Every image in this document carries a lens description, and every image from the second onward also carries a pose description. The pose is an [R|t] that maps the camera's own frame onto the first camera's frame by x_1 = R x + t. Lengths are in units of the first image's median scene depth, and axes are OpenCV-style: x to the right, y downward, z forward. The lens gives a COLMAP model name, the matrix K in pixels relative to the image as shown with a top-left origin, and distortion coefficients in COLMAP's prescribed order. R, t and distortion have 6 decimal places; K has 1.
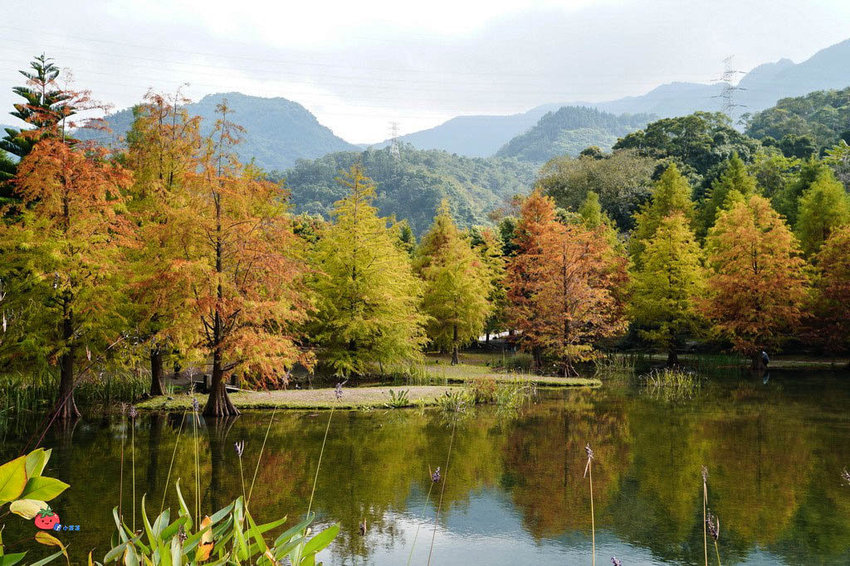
lens RADIAL K [[831.3, 0, 424.2], [0, 831.3, 281.3], [0, 0, 1]] dist [0.039732, 0.000000]
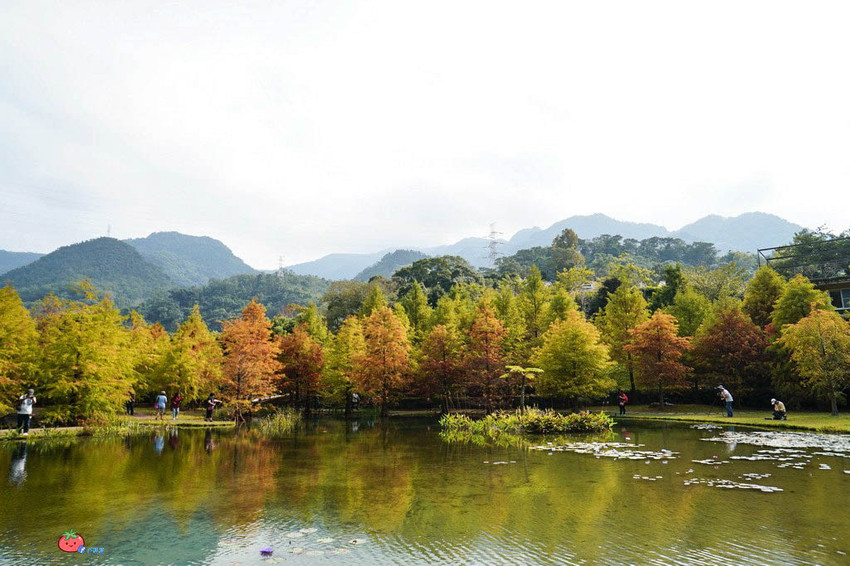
lens RADIAL K [[571.9, 0, 426.0], [0, 571.9, 283.3], [0, 0, 1]] dist [-0.055737, 0.063697]
pose [[0.984542, 0.026690, 0.173103, 0.362481], [-0.001312, 0.989417, -0.145091, 0.016497], [-0.175144, 0.142621, 0.974158, -0.106962]]
